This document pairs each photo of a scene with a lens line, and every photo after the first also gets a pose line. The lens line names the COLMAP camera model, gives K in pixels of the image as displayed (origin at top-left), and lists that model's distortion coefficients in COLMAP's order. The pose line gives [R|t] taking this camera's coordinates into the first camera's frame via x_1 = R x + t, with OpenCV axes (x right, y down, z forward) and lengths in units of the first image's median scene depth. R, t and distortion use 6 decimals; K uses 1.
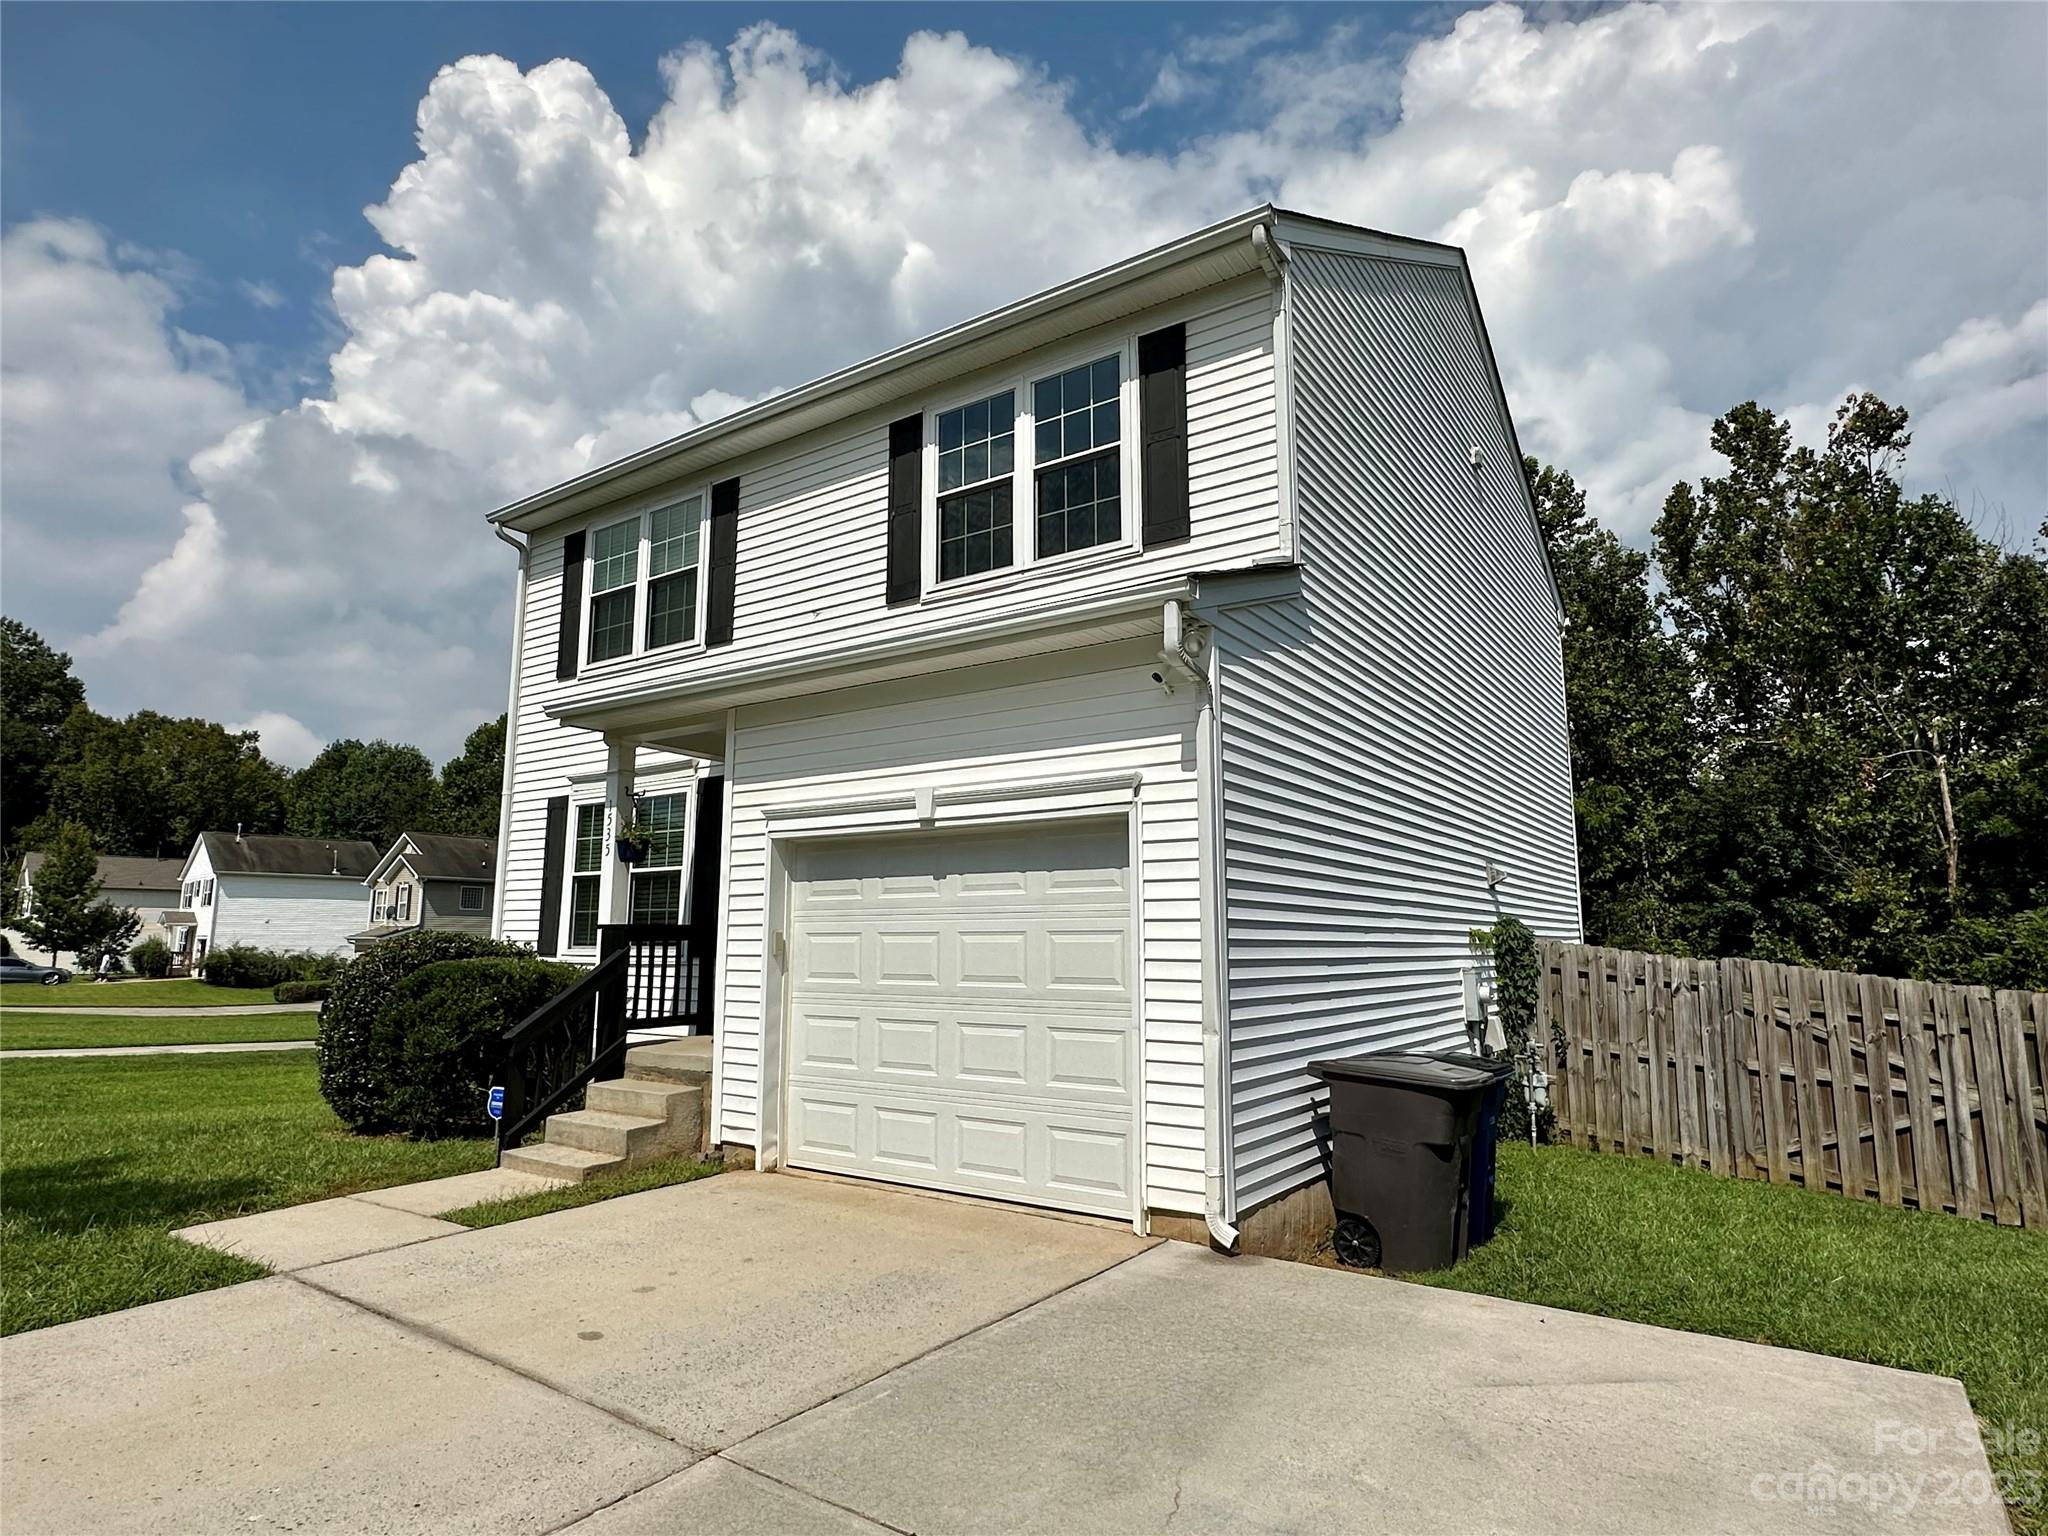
lens RADIAL K [[1116.7, 0, 1016.0], [0, 1116.7, 775.2], [0, 0, 1]] dist [0.001455, 0.000149]
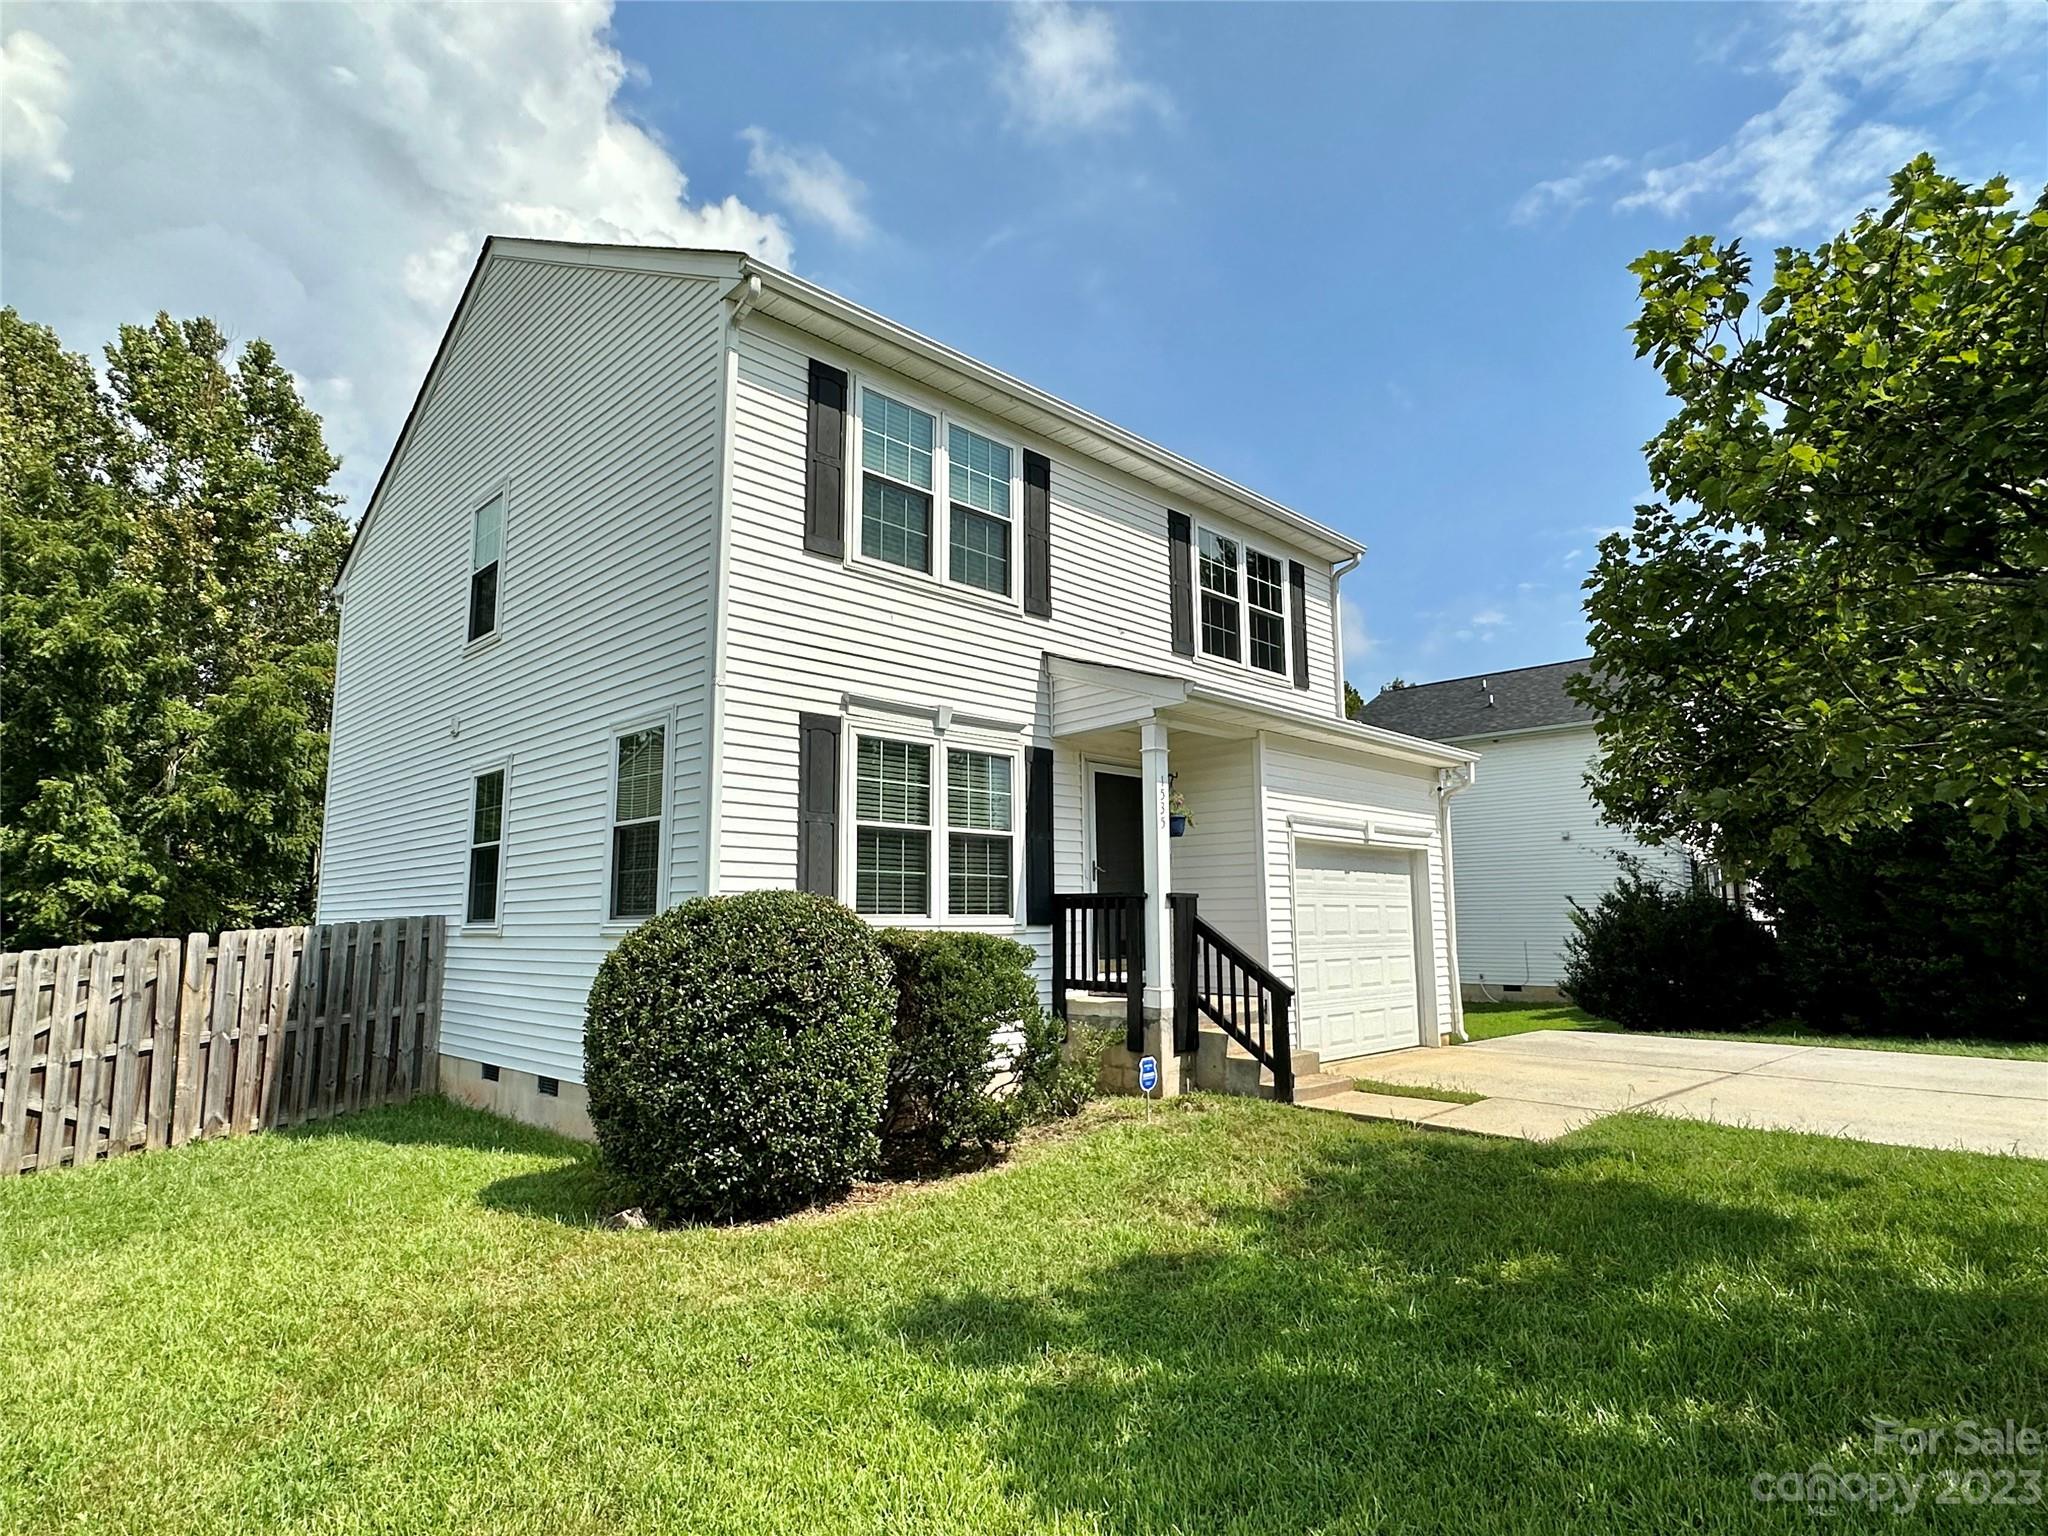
lens RADIAL K [[1116.7, 0, 1016.0], [0, 1116.7, 775.2], [0, 0, 1]] dist [0.001455, 0.000149]
pose [[0.175140, 0.128690, 0.976097, -1.417920], [-0.141803, 0.984381, -0.104339, 0.151266], [-0.974278, -0.120140, 0.190653, 0.931494]]
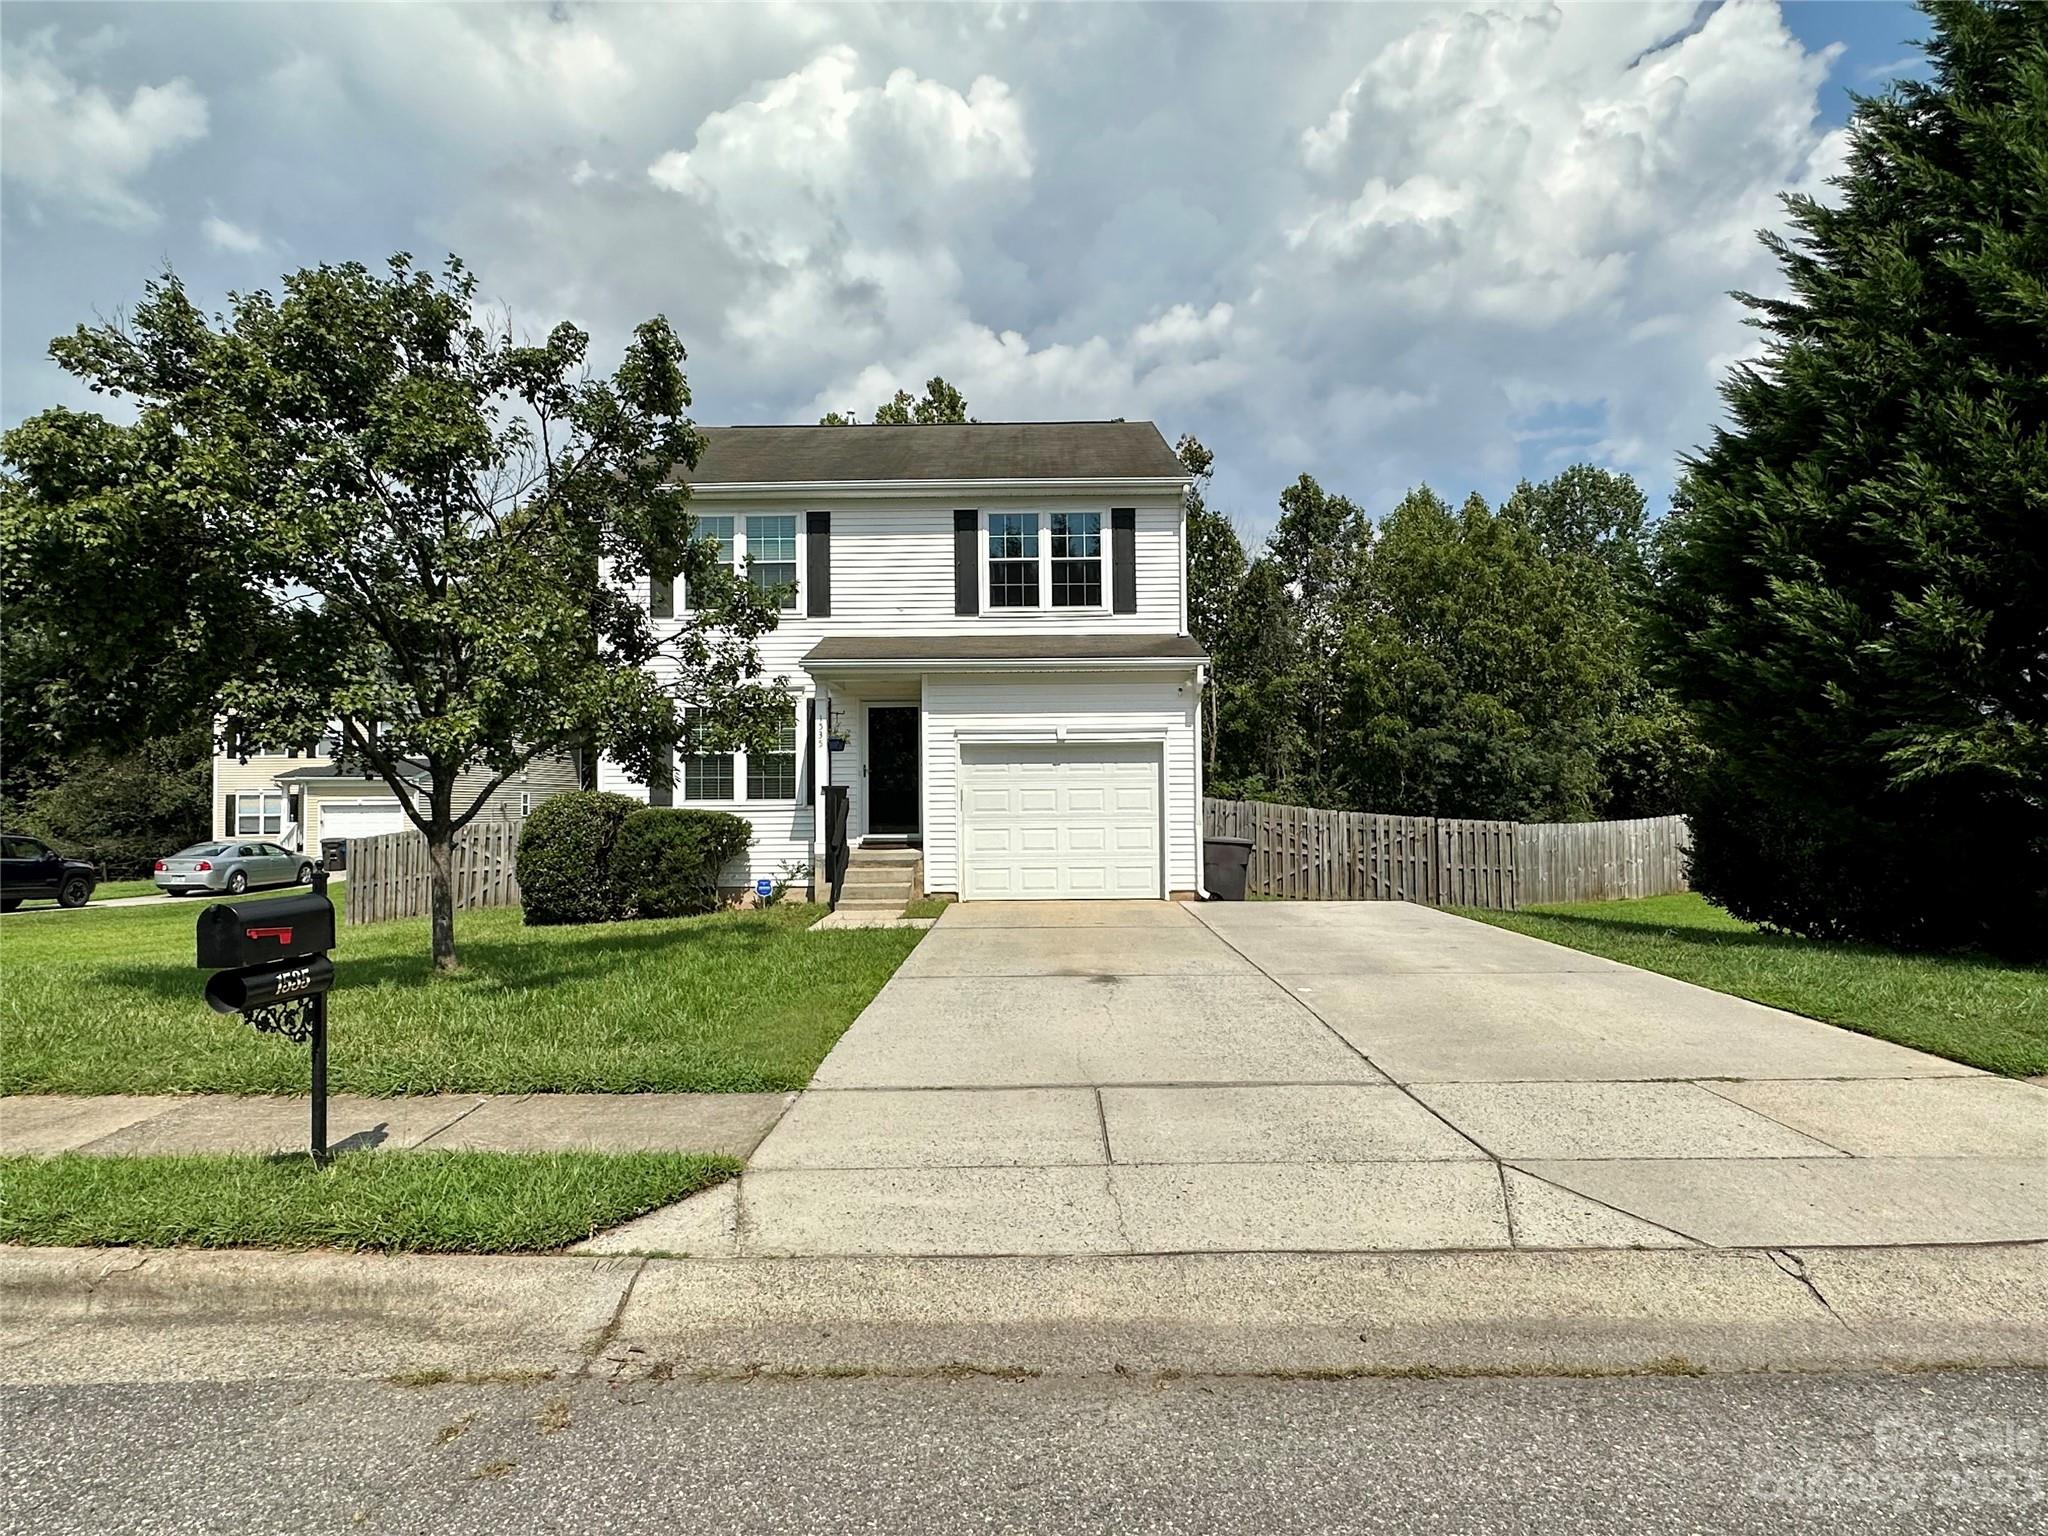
lens RADIAL K [[1143.9, 0, 1024.0], [0, 1143.9, 768.0], [0, 0, 1]] dist [0.000040, -0.001185]
pose [[0.822161, 0.007563, 0.569205, -1.115386], [-0.073285, 0.992997, 0.092659, -0.084692], [-0.564519, -0.117895, 0.816957, -0.646537]]
